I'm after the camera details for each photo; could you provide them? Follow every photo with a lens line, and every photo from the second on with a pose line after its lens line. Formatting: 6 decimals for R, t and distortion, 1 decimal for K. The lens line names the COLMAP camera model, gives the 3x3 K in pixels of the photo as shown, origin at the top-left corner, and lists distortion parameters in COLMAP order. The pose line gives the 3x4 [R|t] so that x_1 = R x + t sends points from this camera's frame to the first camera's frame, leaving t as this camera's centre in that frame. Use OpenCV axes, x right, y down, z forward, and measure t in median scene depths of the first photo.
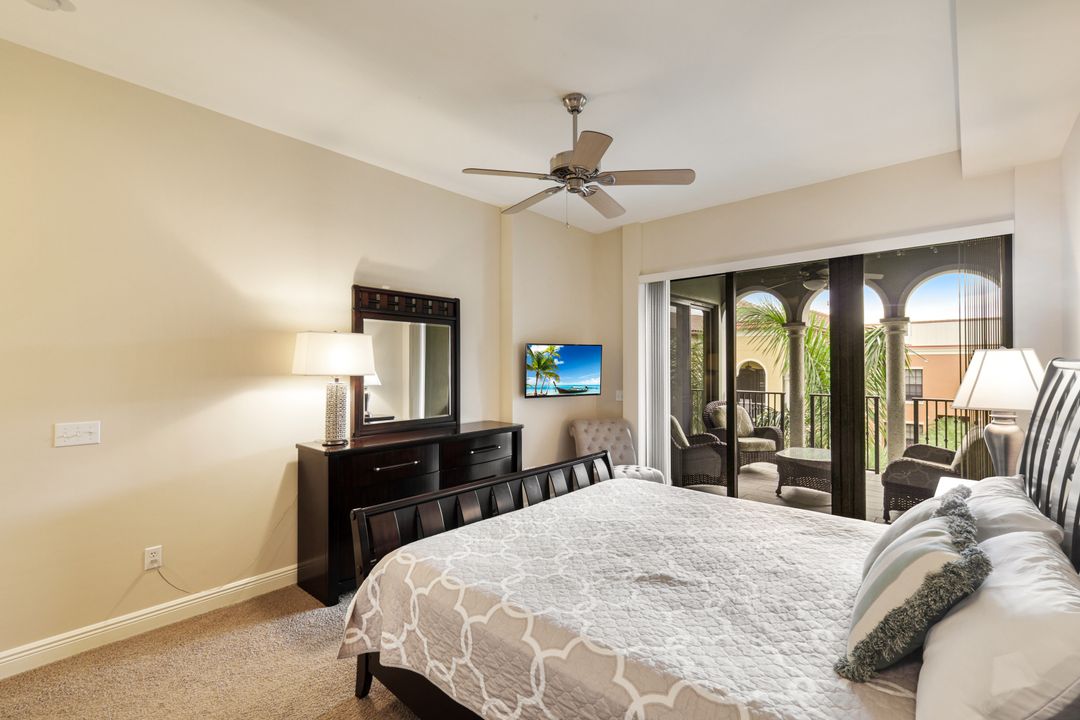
lens RADIAL K [[473.3, 0, 547.5], [0, 473.3, 356.8], [0, 0, 1]] dist [0.000556, -0.000694]
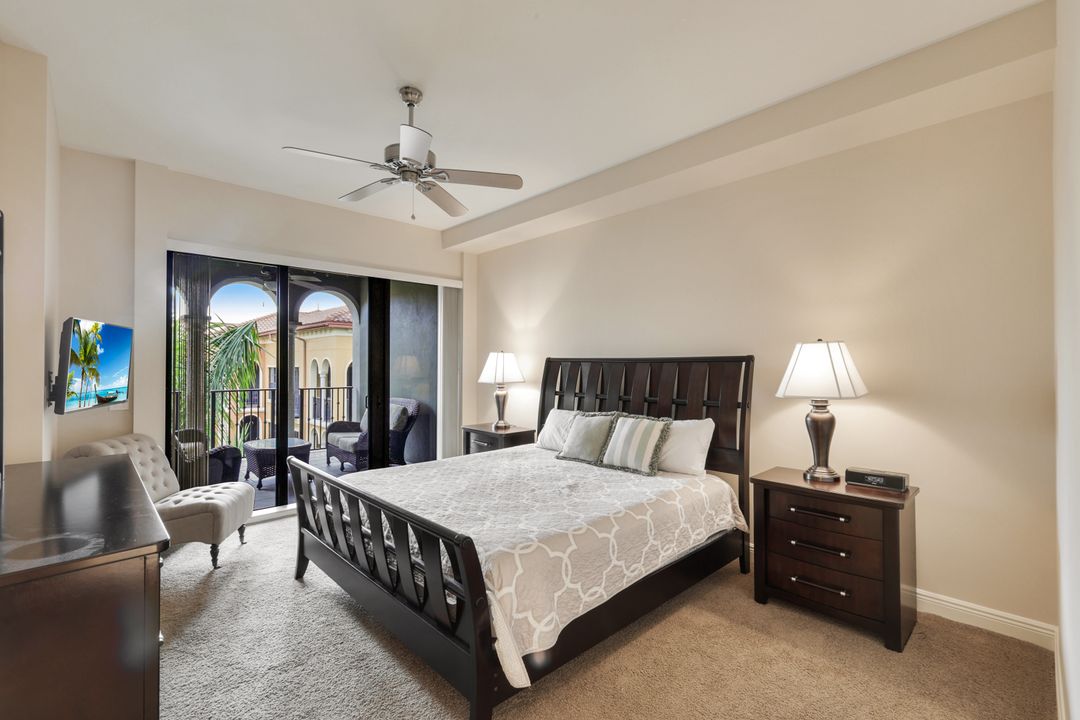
lens RADIAL K [[473.3, 0, 544.7], [0, 473.3, 353.2], [0, 0, 1]] dist [0.000556, -0.000694]
pose [[0.071403, 0.023681, 0.997166, -1.166120], [-0.020220, 0.999547, -0.022289, 0.032954], [-0.997243, -0.018571, 0.071849, 0.801617]]
